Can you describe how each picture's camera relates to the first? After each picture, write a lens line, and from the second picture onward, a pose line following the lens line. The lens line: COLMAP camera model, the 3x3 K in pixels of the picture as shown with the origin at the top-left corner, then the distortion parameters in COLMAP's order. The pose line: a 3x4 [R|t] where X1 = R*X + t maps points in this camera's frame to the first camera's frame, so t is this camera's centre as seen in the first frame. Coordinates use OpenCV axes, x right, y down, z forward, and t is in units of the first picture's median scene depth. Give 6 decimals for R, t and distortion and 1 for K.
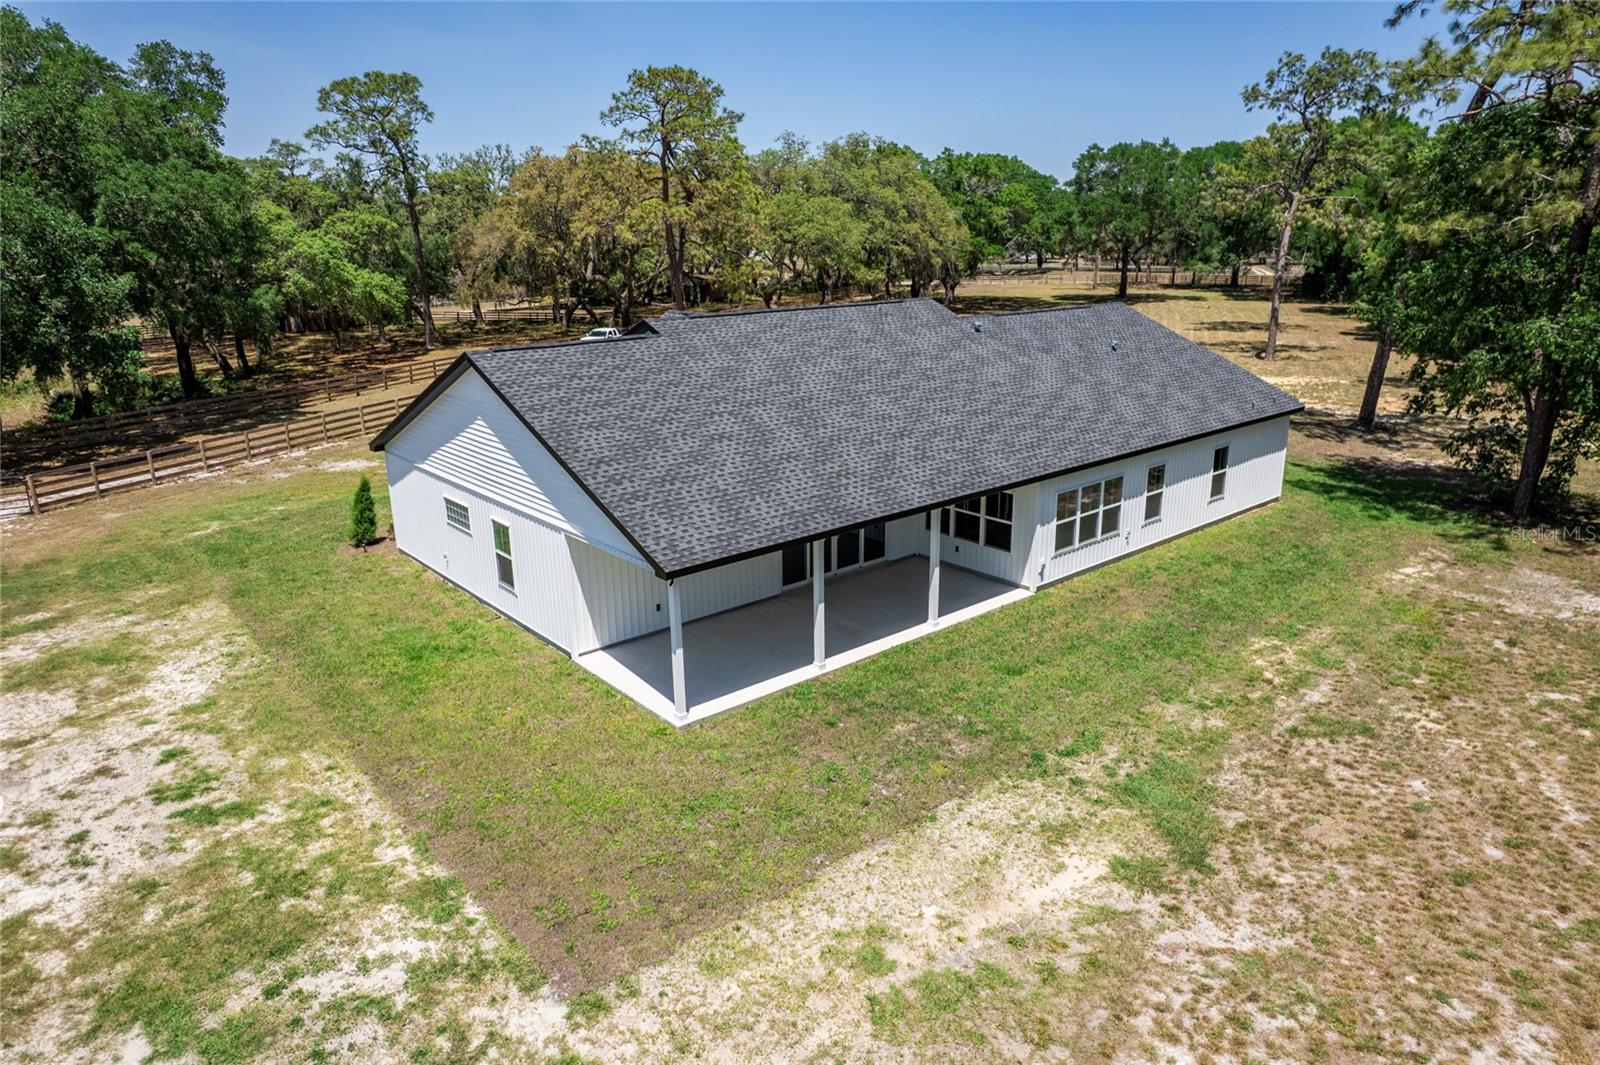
lens RADIAL K [[1037.7, 0, 800.0], [0, 1037.7, 532.5], [0, 0, 1]] dist [-0.073013, 0.061132]
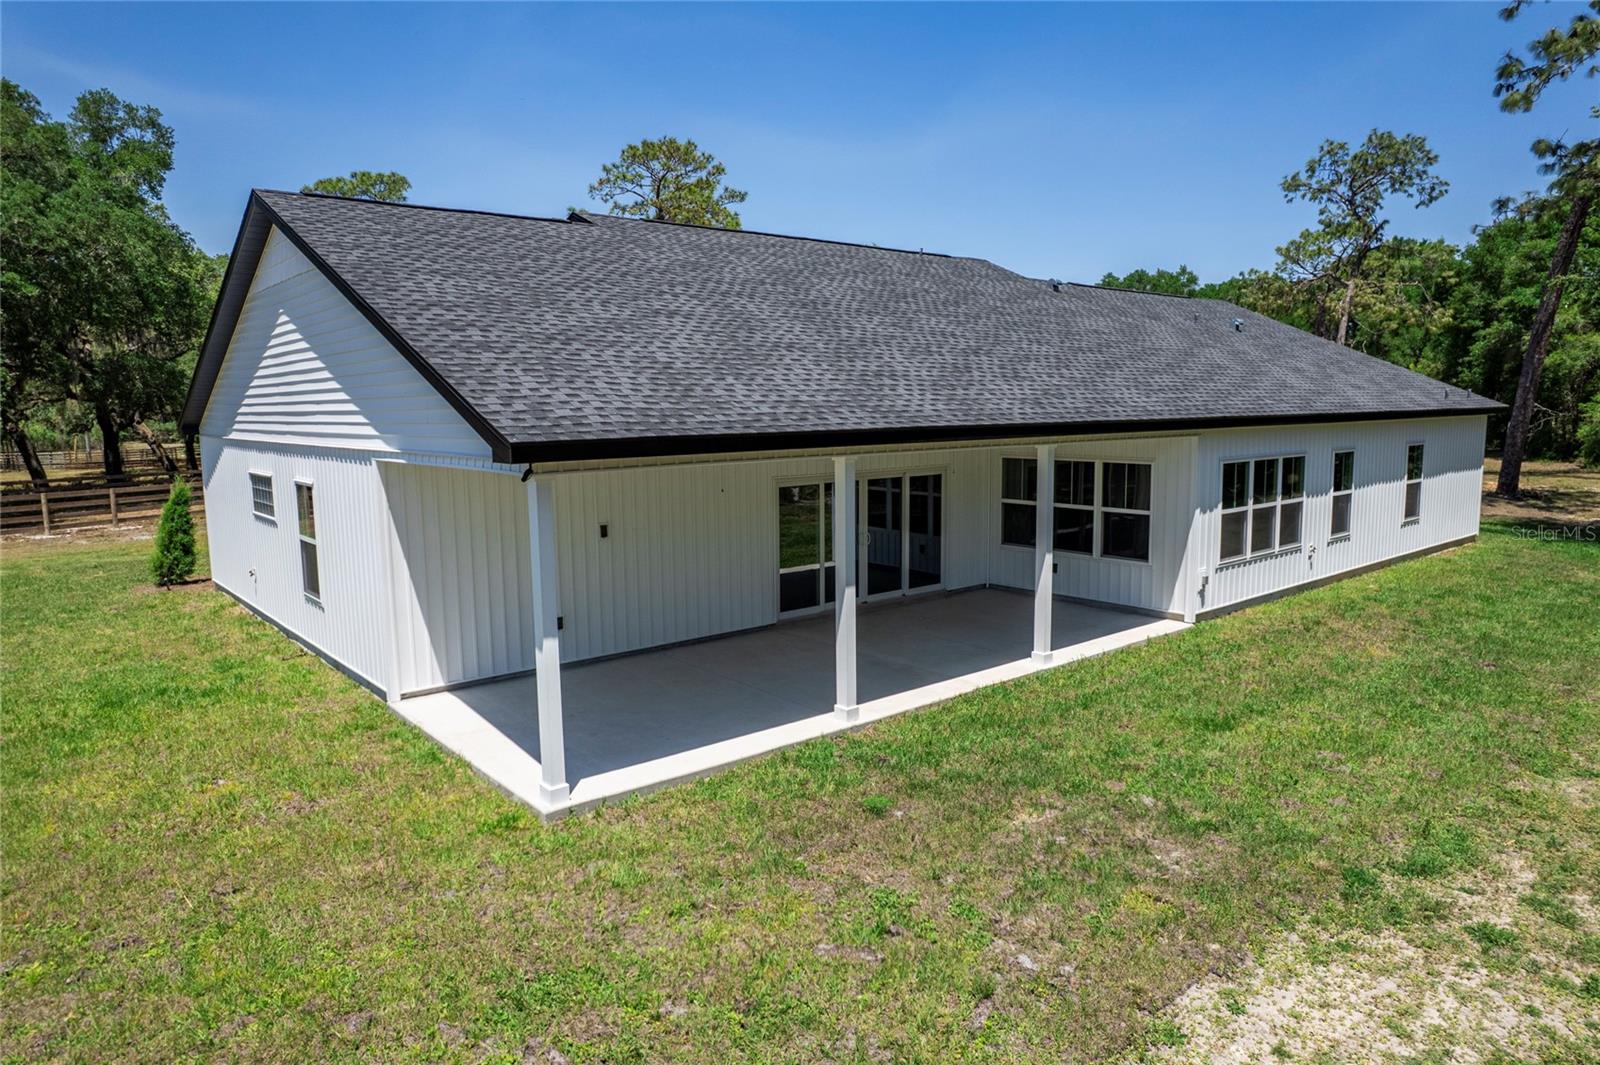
lens RADIAL K [[1037.7, 0, 800.0], [0, 1037.7, 532.5], [0, 0, 1]] dist [-0.073013, 0.061132]
pose [[0.999975, 0.002042, -0.006750, -0.001235], [-0.003070, 0.987742, -0.156068, 0.116150], [0.006348, 0.156085, 0.987723, 0.452916]]
